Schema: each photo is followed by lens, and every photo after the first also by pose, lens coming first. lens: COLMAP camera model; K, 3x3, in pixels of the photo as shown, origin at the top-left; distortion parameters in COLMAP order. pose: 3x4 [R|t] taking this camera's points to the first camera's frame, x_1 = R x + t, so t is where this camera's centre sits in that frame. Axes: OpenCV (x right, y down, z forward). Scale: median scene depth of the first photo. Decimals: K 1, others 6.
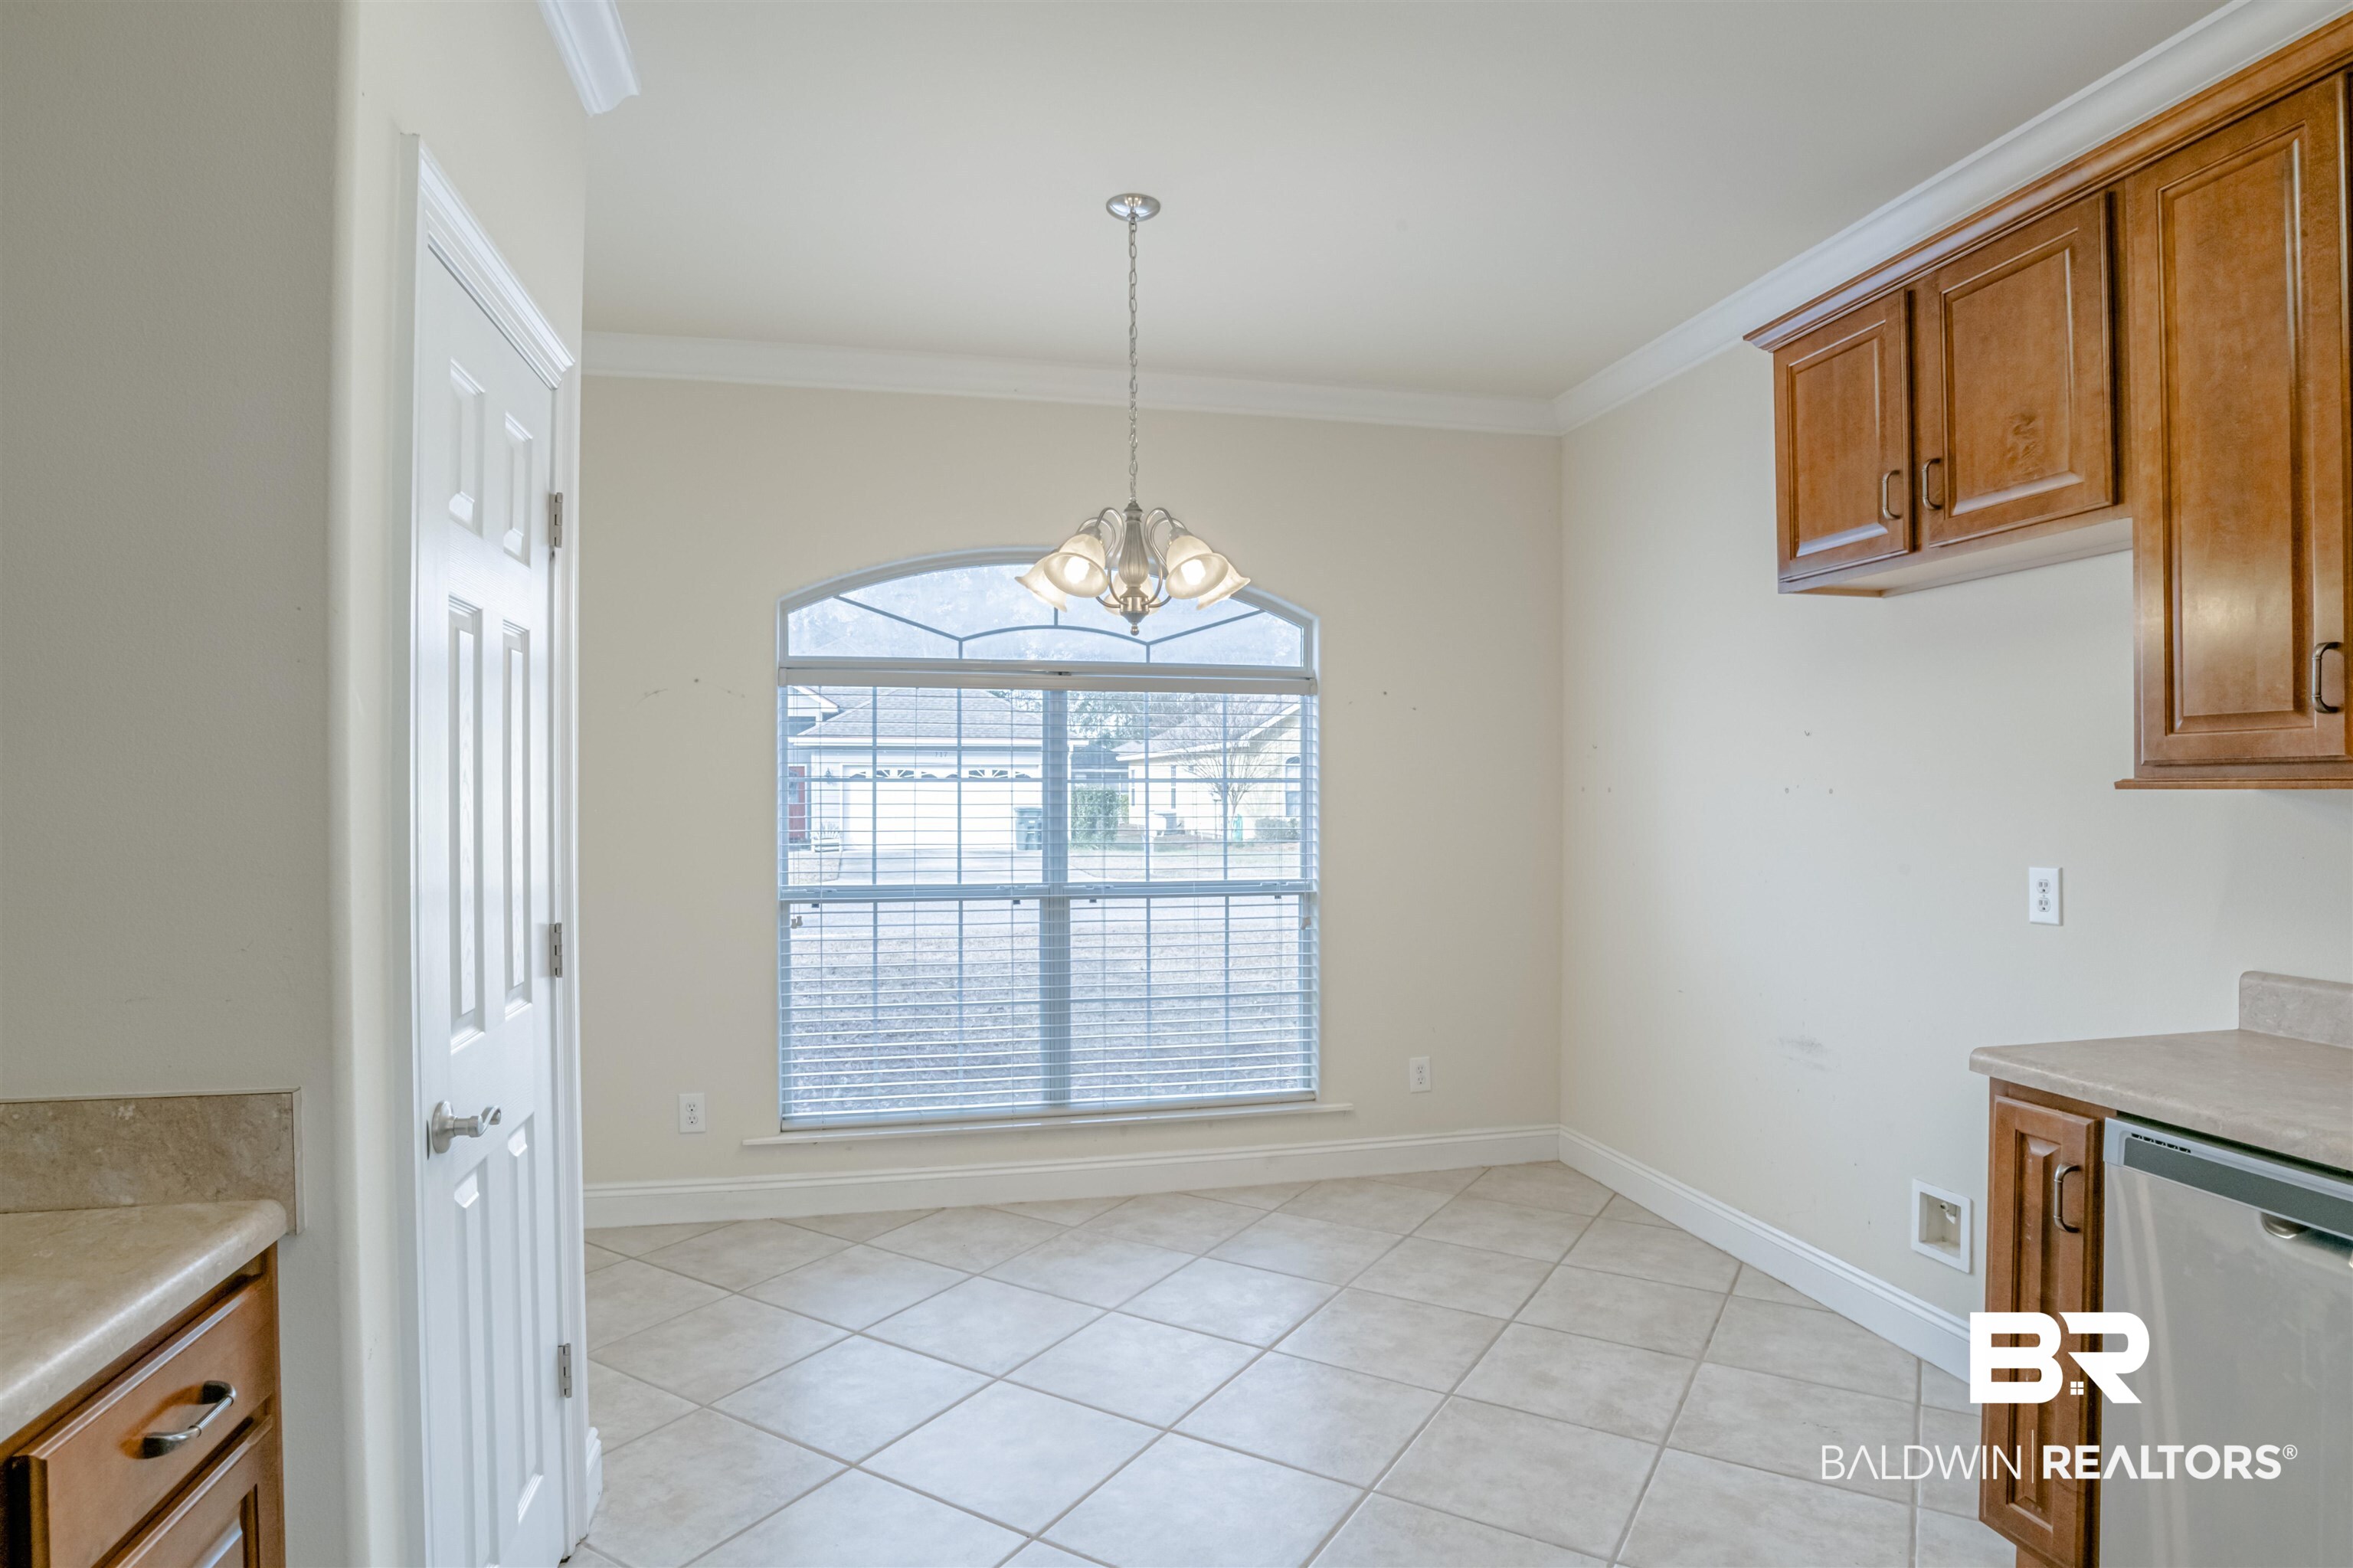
lens RADIAL K [[1248.3, 0, 1176.5], [0, 1248.3, 784.0], [0, 0, 1]] dist [-0.003269, 0.000290]
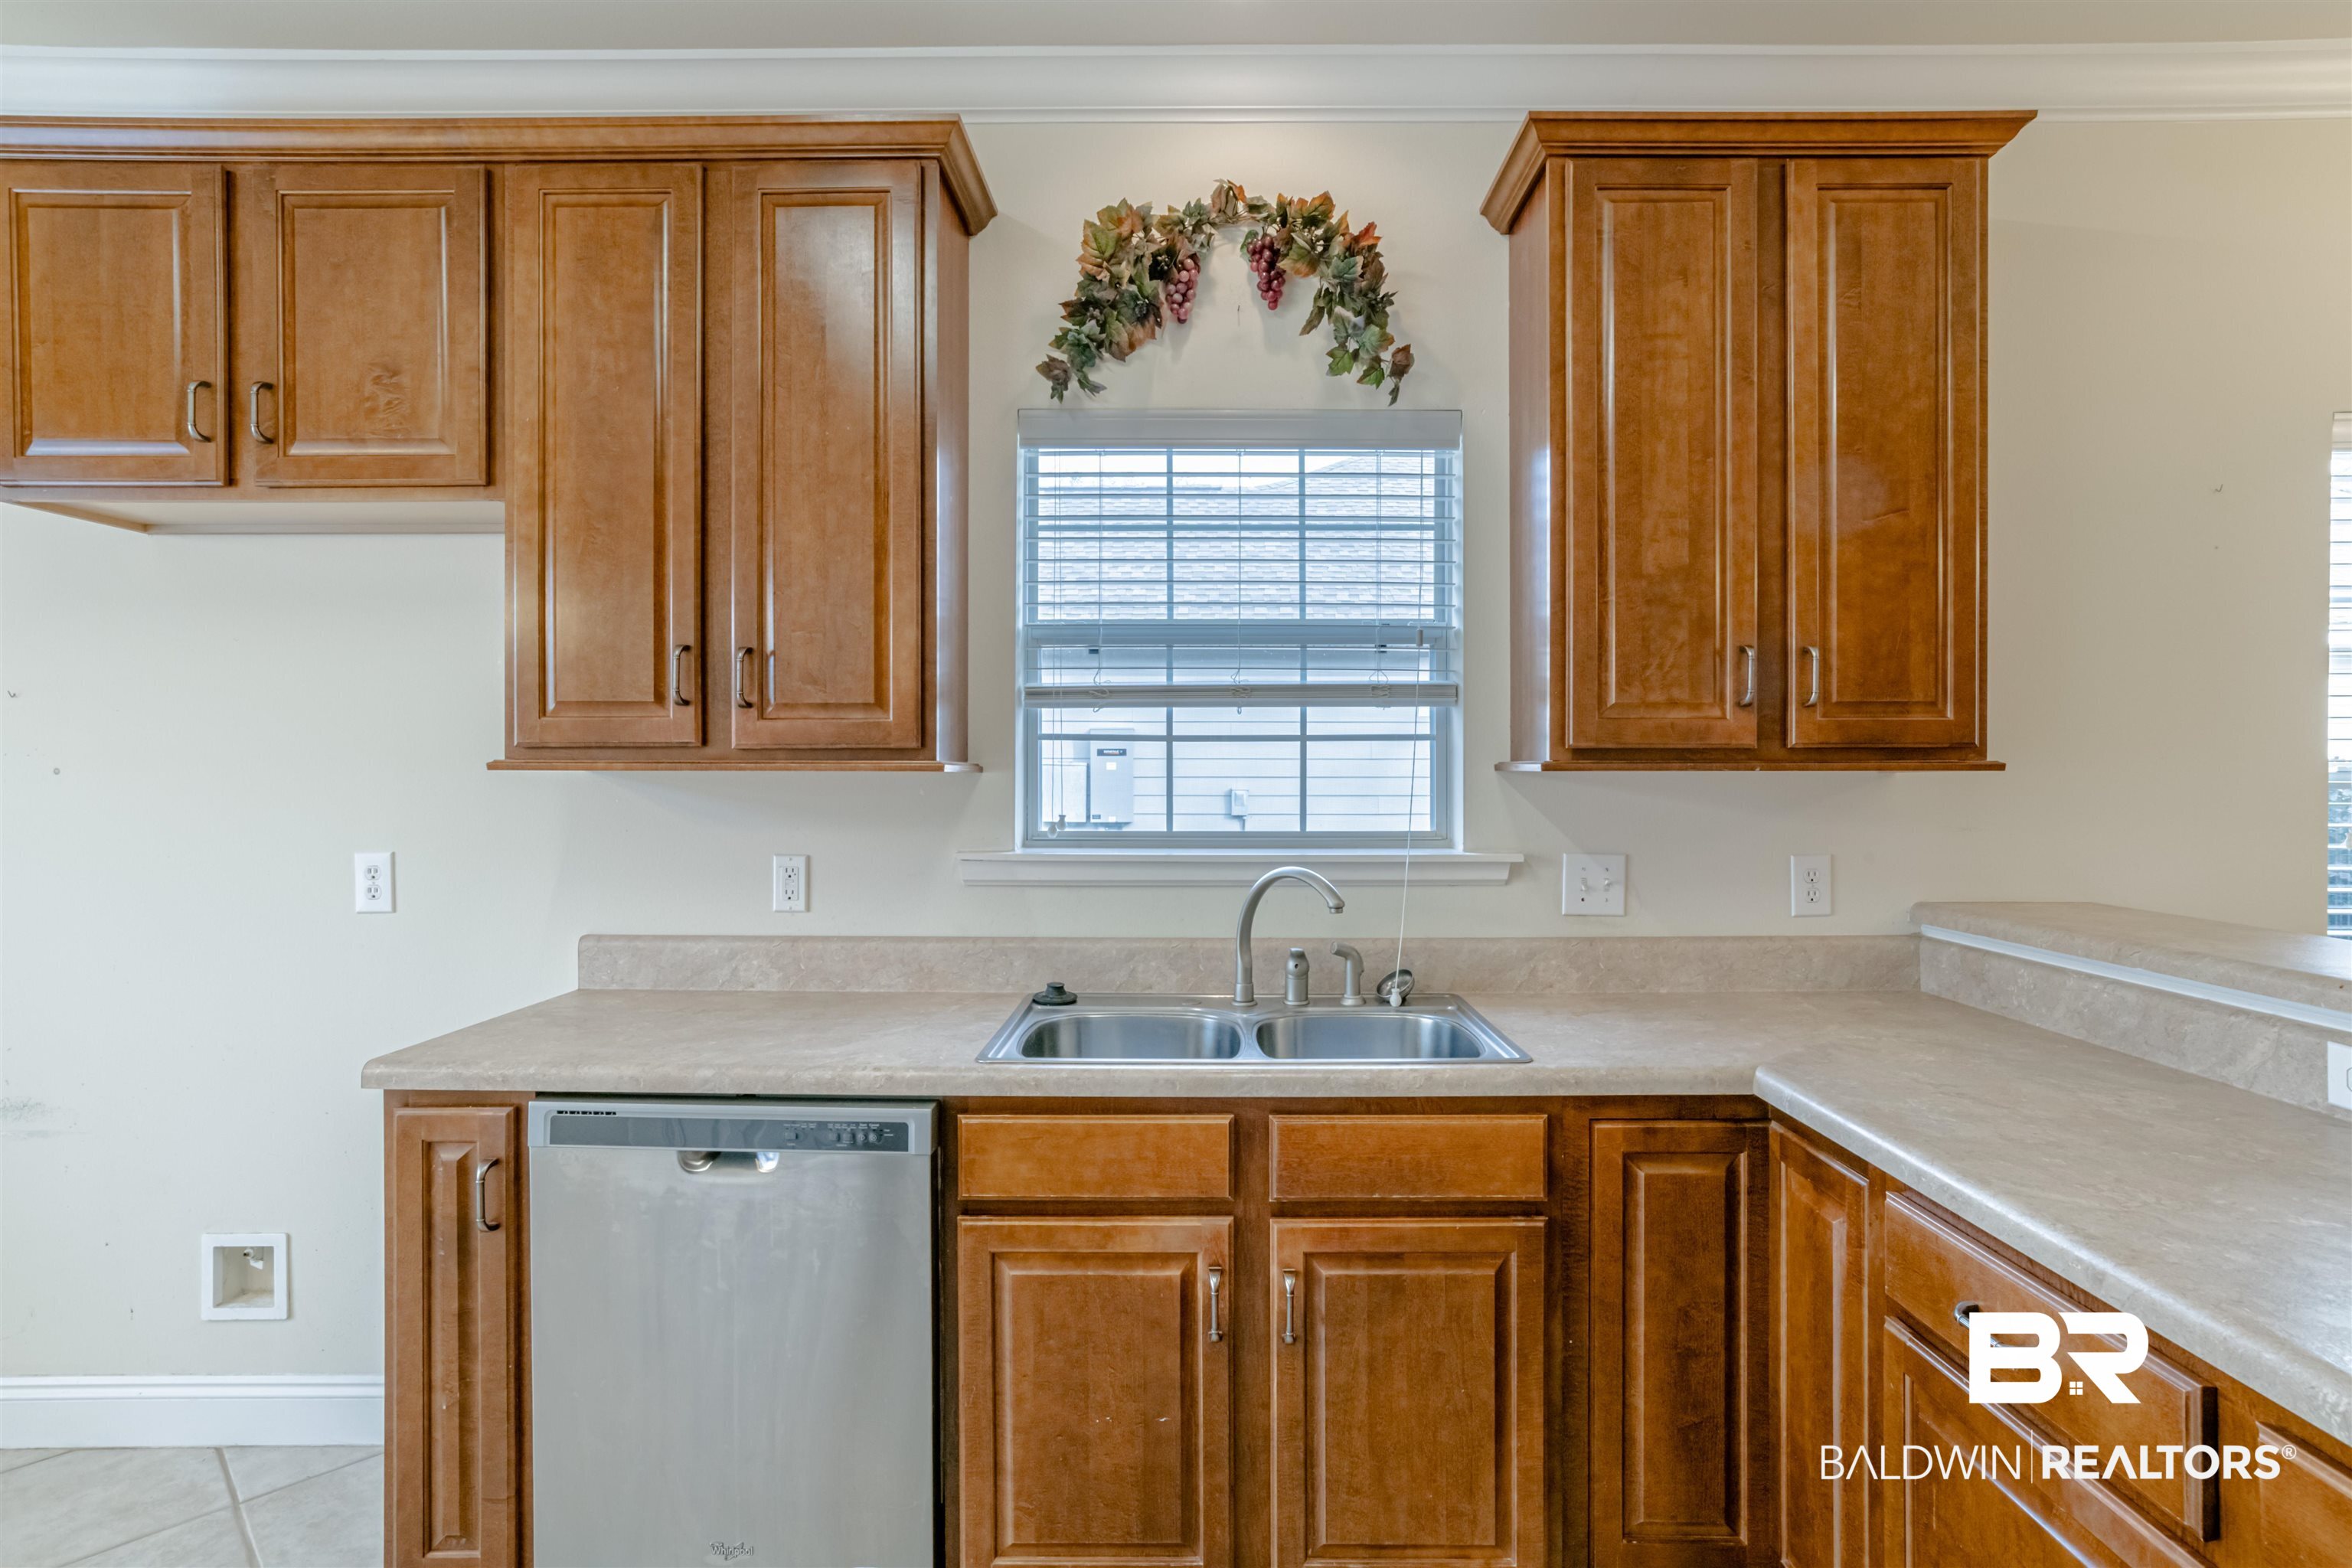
lens RADIAL K [[1215.1, 0, 1182.8], [0, 1215.1, 771.3], [0, 0, 1]] dist [-0.021167, 0.022545]
pose [[0.245122, 0.002938, 0.969488, -0.049524], [-0.007822, 0.999969, -0.001052, 0.001771], [-0.969461, -0.007325, 0.245138, 0.220661]]
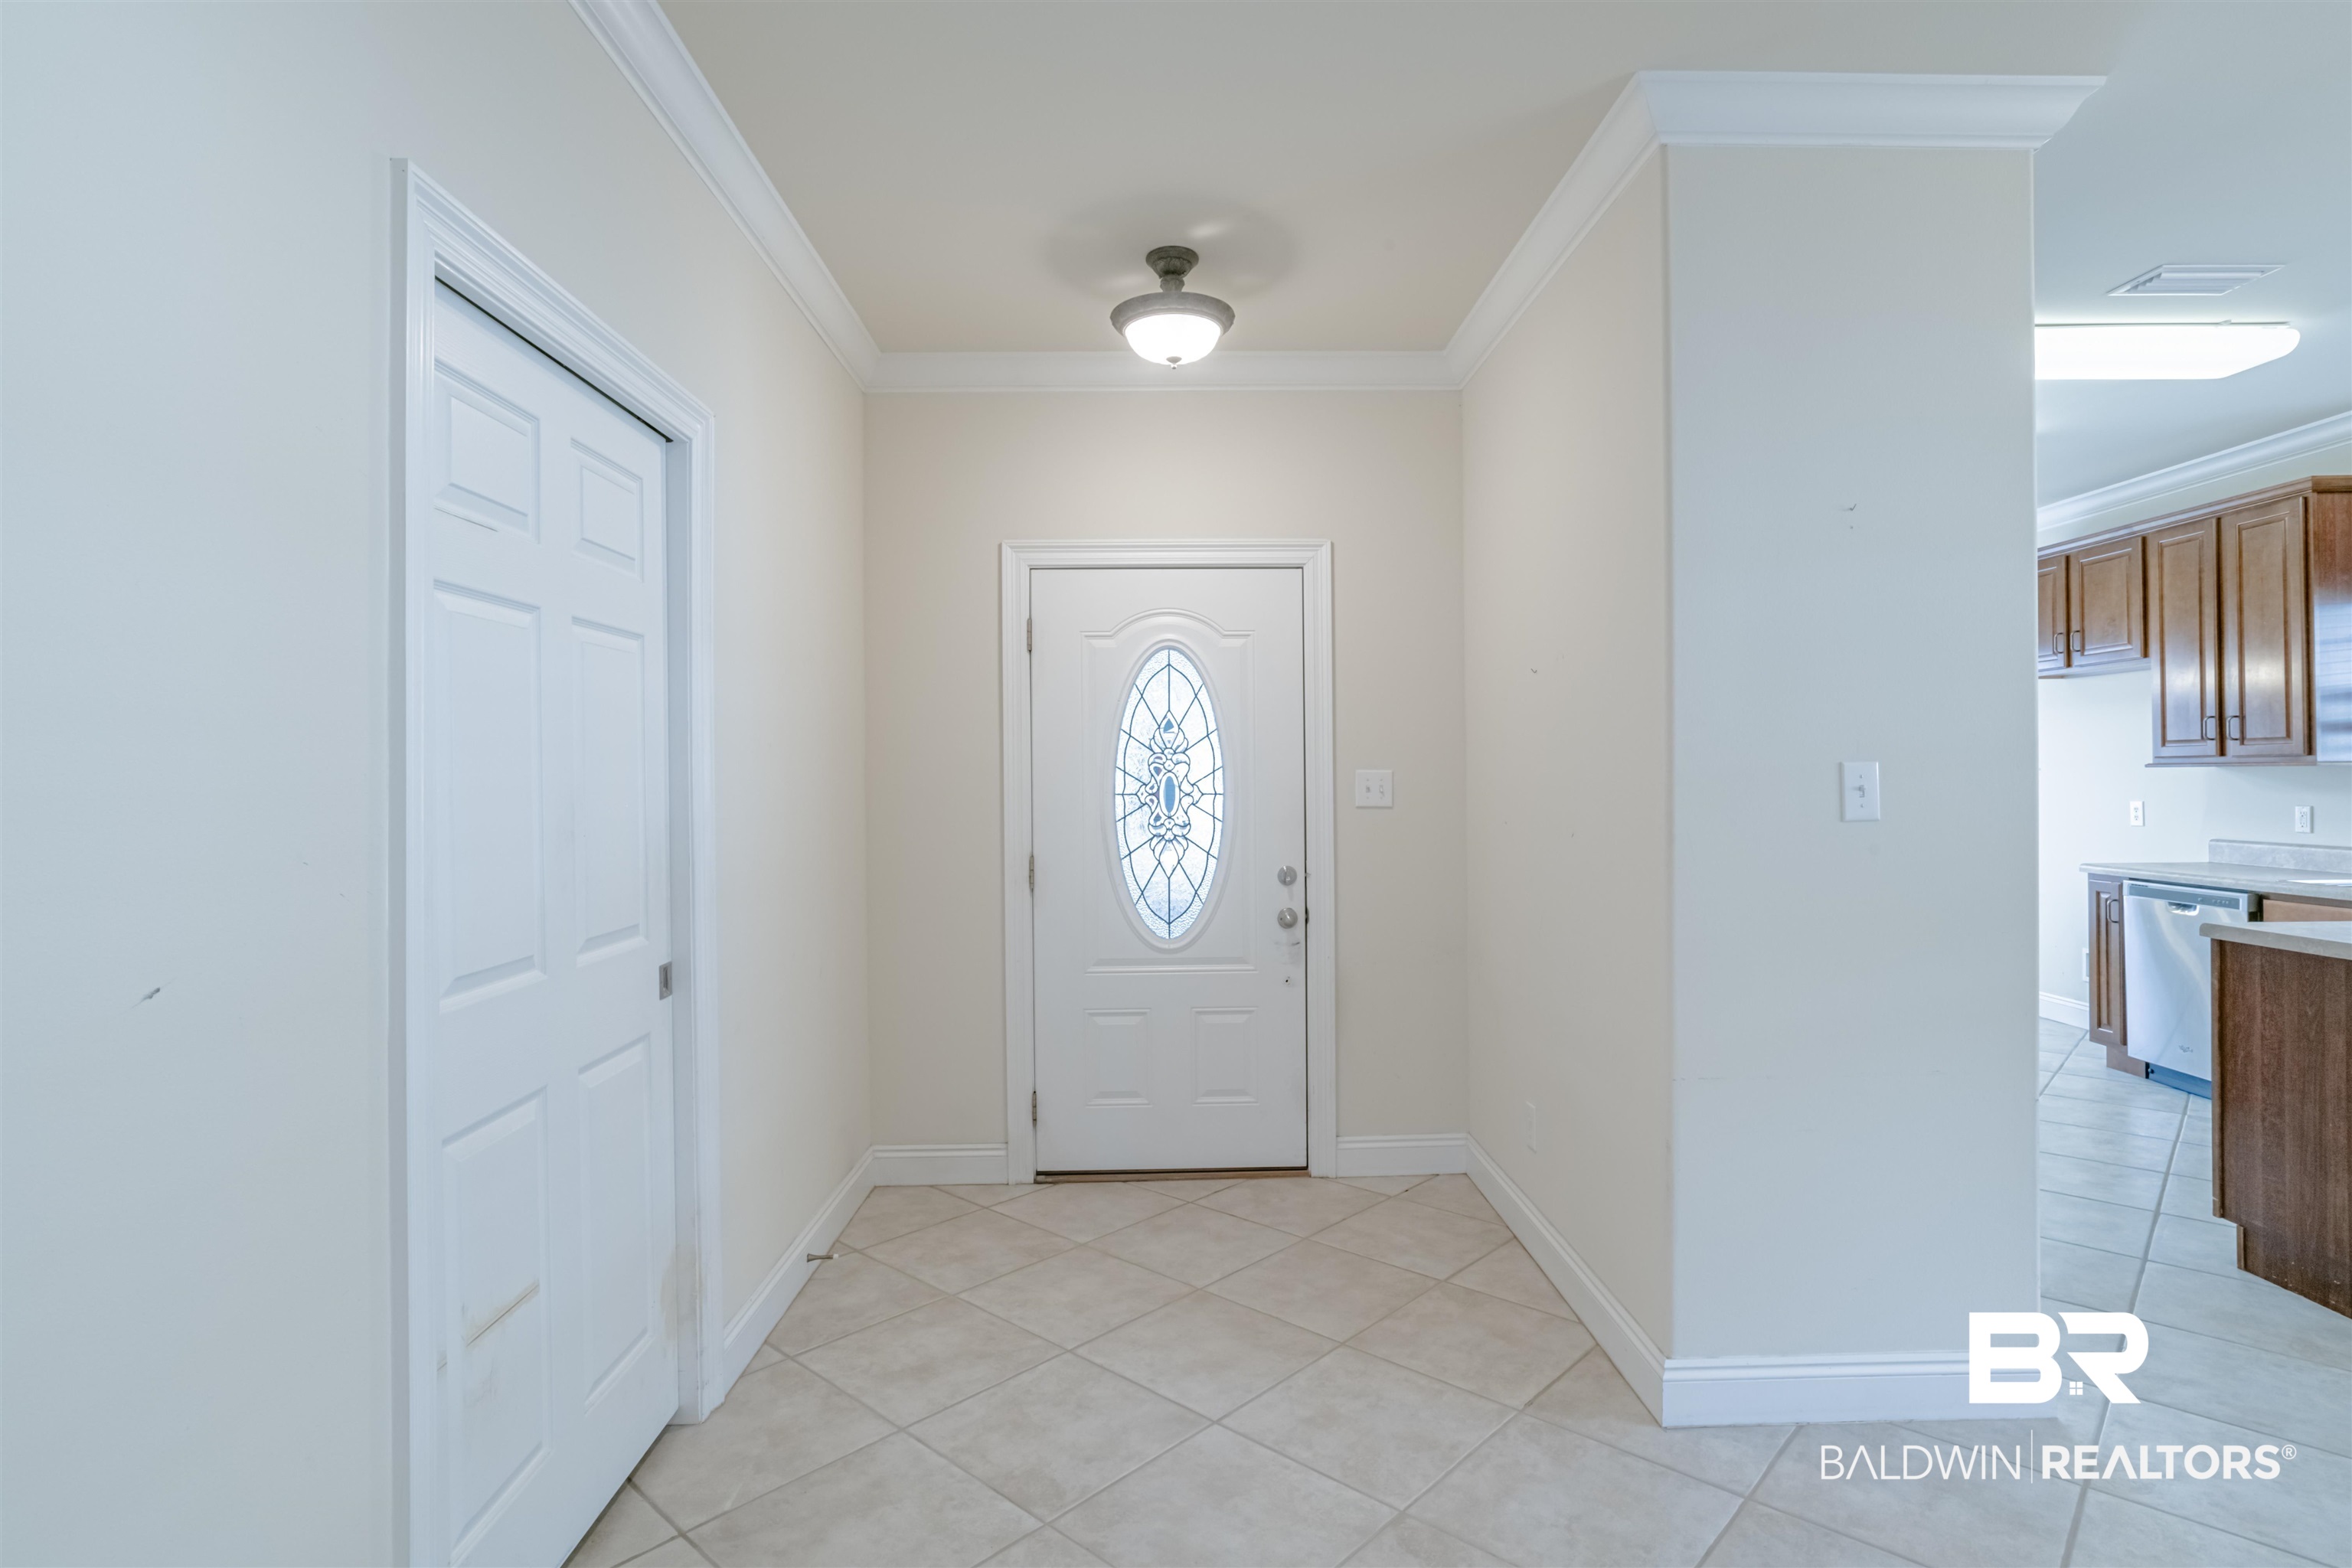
lens RADIAL K [[1215.1, 0, 1182.8], [0, 1215.1, 771.3], [0, 0, 1]] dist [-0.021167, 0.022545]
pose [[0.981627, -0.010757, -0.190506, -0.738615], [0.010860, 0.999941, -0.000500, -0.008747], [0.190501, -0.001578, 0.981686, -1.857570]]
